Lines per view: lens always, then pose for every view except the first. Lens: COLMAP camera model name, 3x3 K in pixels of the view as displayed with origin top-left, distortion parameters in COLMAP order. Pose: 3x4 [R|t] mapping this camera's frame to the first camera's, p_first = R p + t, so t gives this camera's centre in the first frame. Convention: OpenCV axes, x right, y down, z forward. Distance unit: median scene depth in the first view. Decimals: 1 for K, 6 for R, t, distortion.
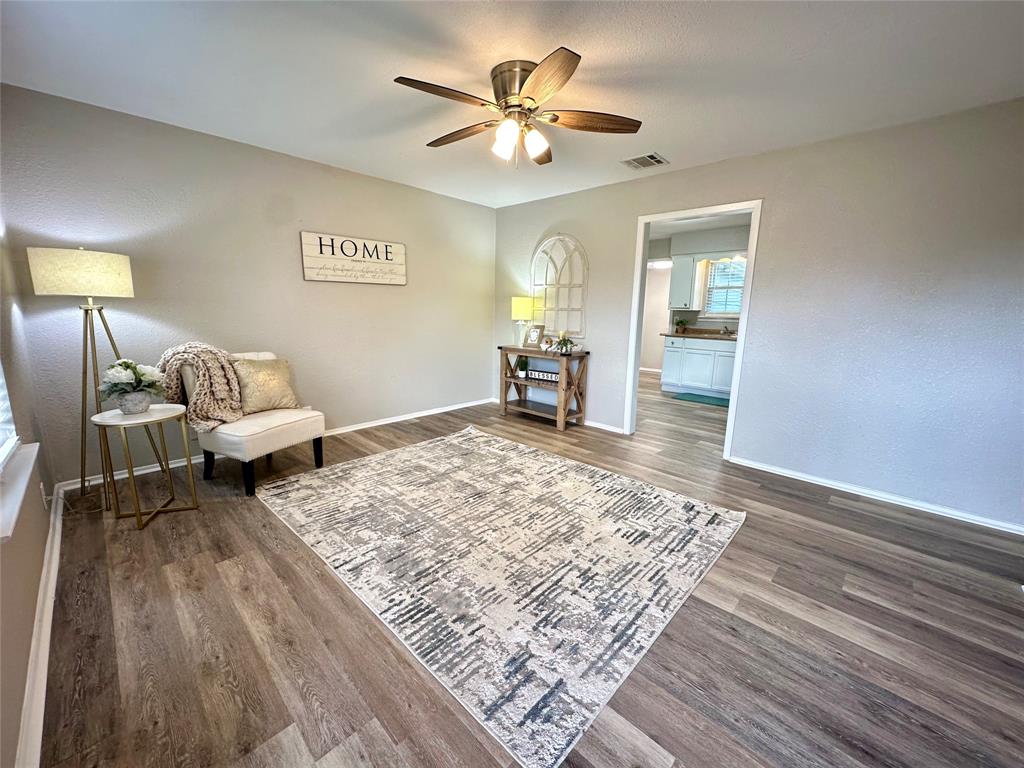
lens RADIAL K [[407.4, 0, 511.5], [0, 407.4, 383.6], [0, 0, 1]] dist [-0.003618, 0.000003]
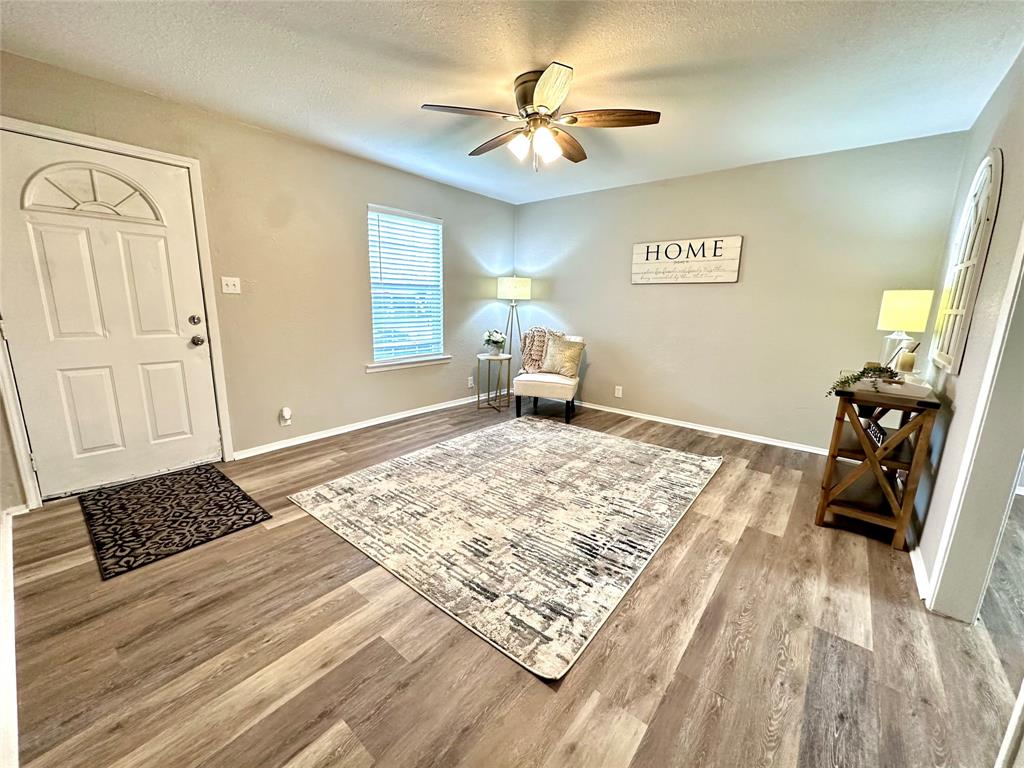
lens RADIAL K [[407.4, 0, 511.5], [0, 407.4, 383.6], [0, 0, 1]] dist [-0.003618, 0.000003]
pose [[0.076661, 0.182732, -0.980169, 0.872027], [-0.201308, 0.965654, 0.164281, -0.114059], [0.976524, 0.184722, 0.110813, 0.690243]]
